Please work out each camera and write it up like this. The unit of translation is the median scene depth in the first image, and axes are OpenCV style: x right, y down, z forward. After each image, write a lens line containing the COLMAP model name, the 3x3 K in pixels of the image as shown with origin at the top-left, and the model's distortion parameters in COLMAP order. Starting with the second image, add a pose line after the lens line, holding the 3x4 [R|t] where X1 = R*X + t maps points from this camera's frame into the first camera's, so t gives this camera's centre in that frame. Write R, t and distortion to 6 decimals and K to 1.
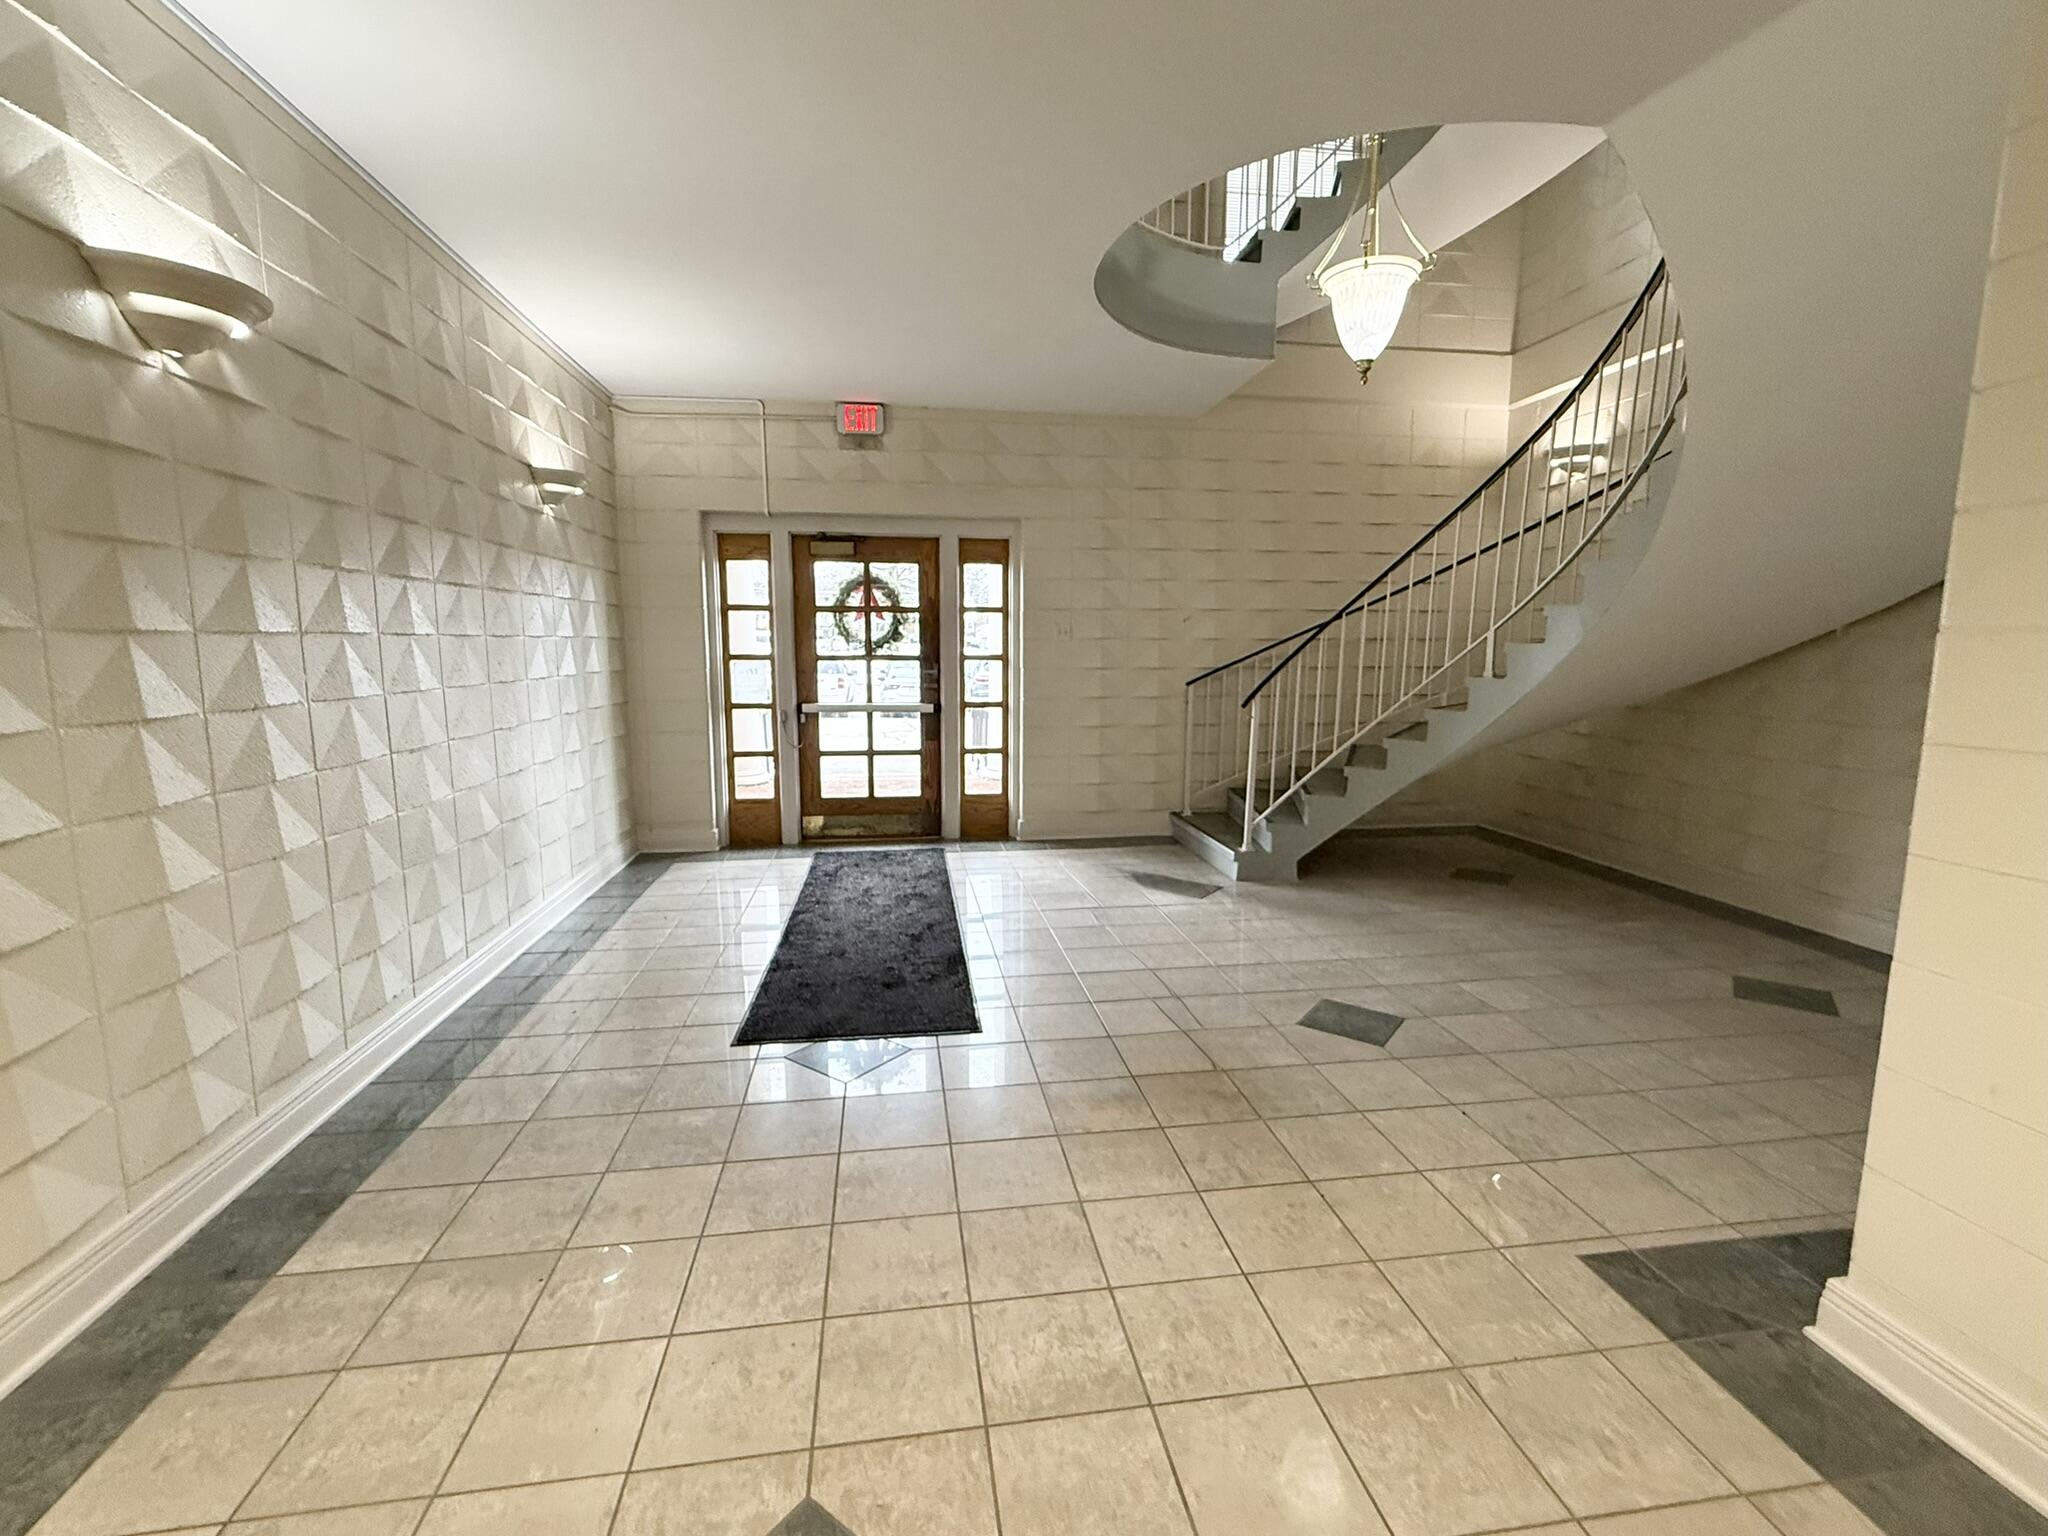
lens RADIAL K [[897.7, 0, 1017.5], [0, 897.7, 765.4], [0, 0, 1]] dist [0.002788, 0.000133]
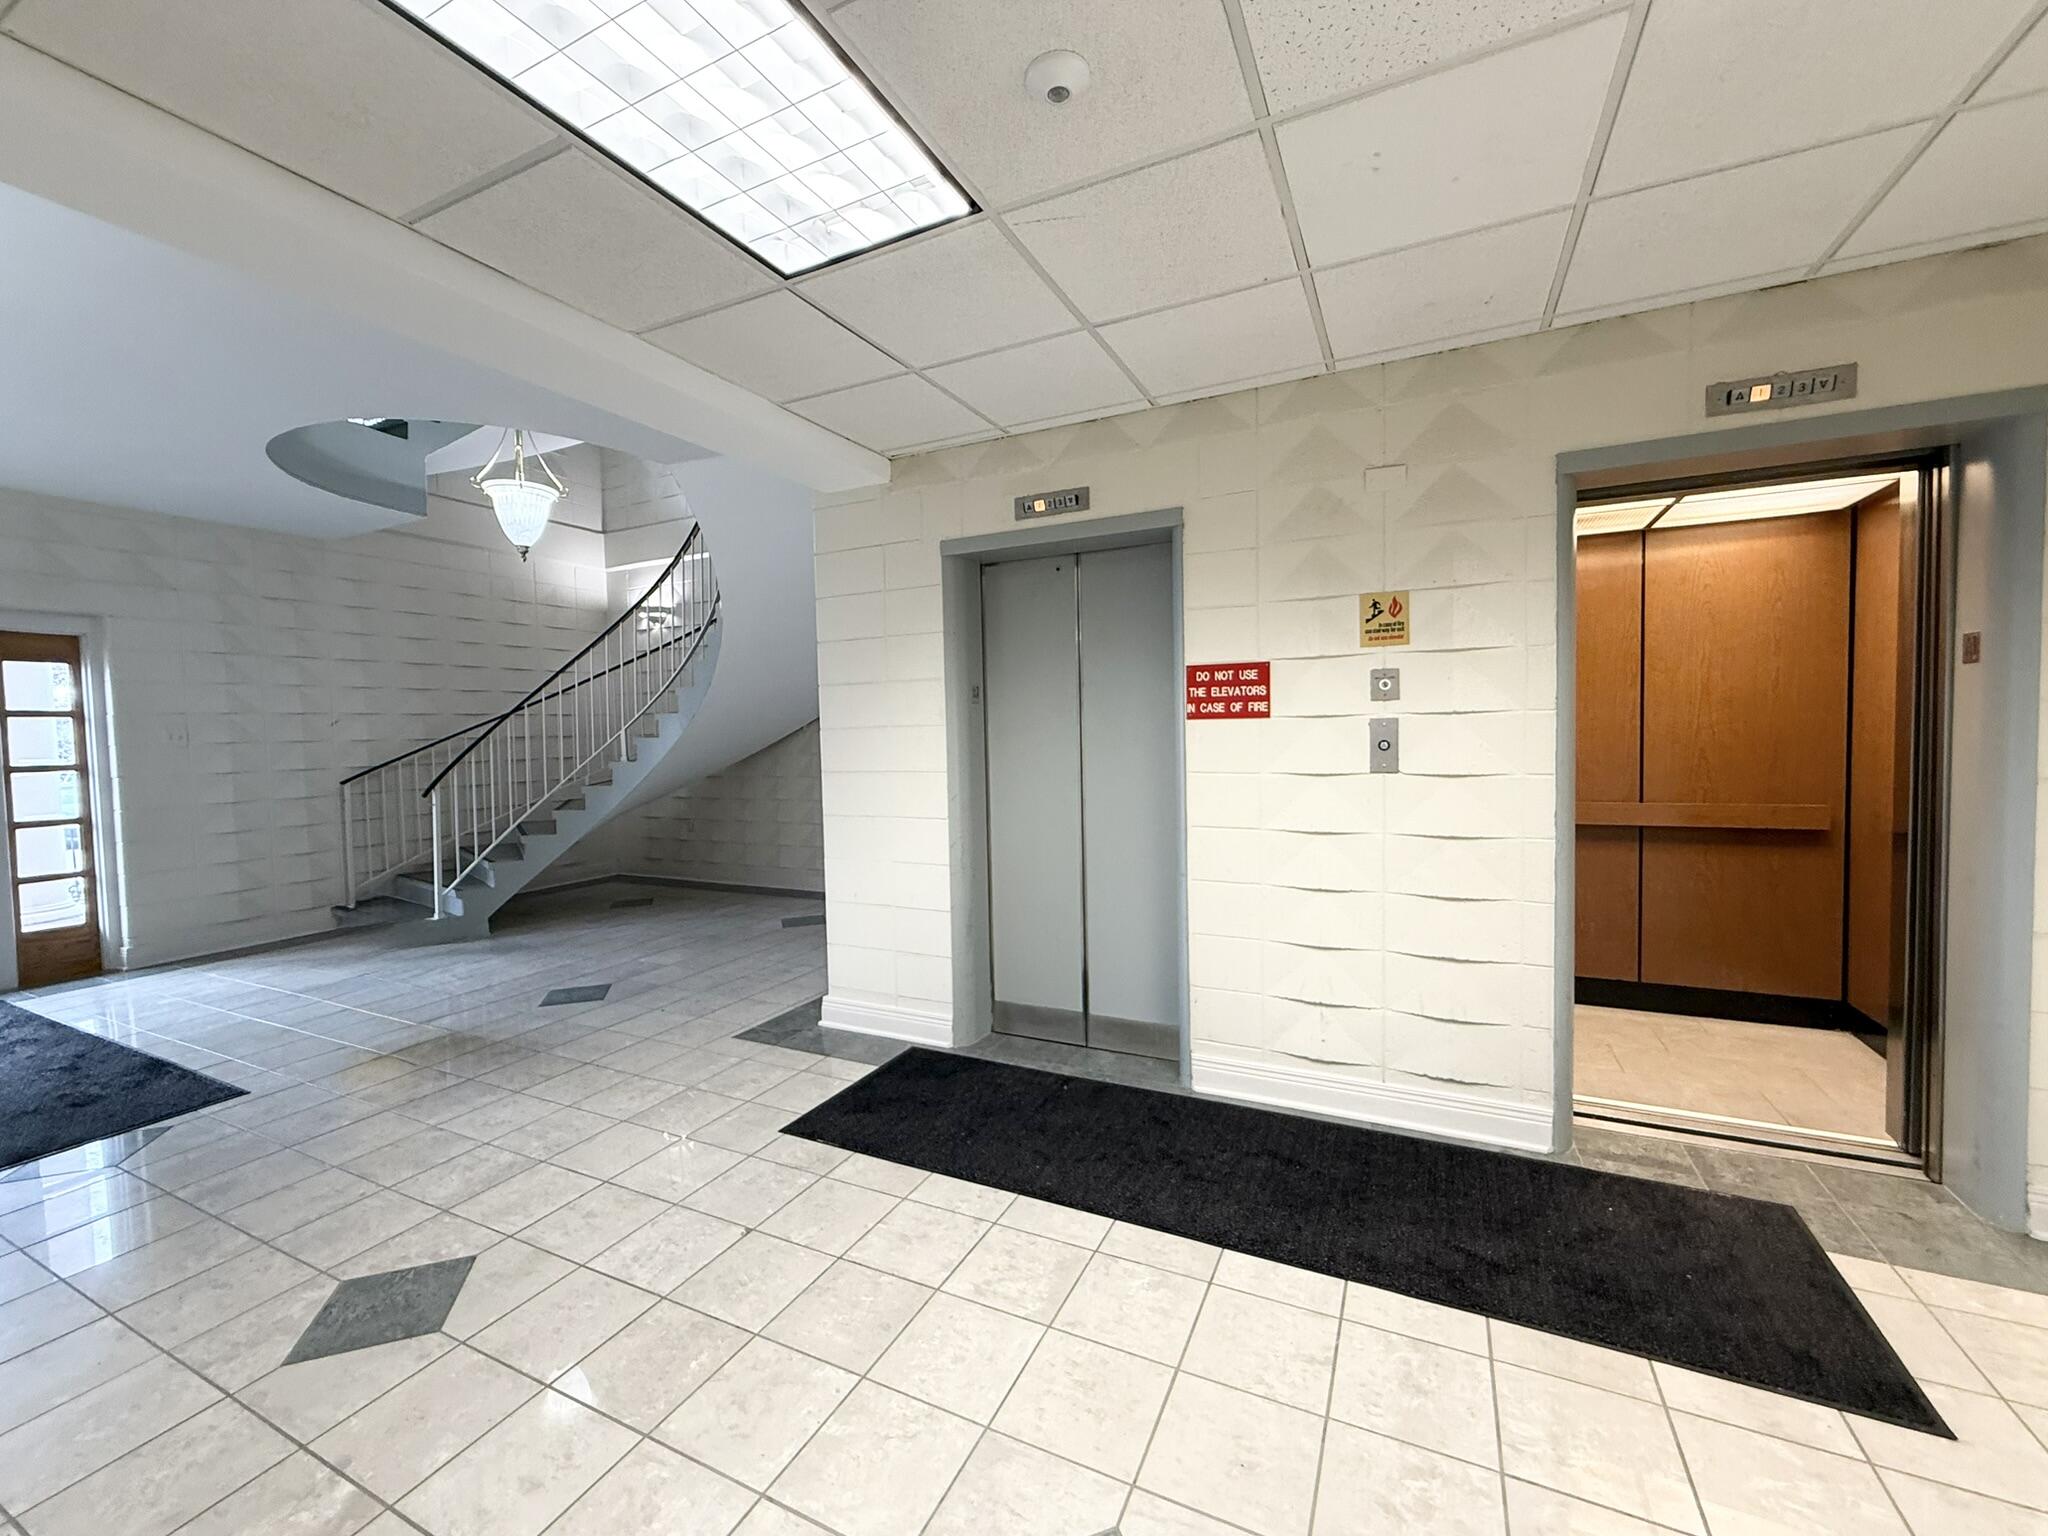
lens RADIAL K [[828.1, 0, 1018.3], [0, 828.1, 764.4], [0, 0, 1]] dist [0.000866, -0.000537]
pose [[0.564648, -0.049748, 0.823831, -0.199681], [0.135533, 0.990220, -0.033098, 0.034341], [-0.814128, 0.130345, 0.565868, -0.253671]]
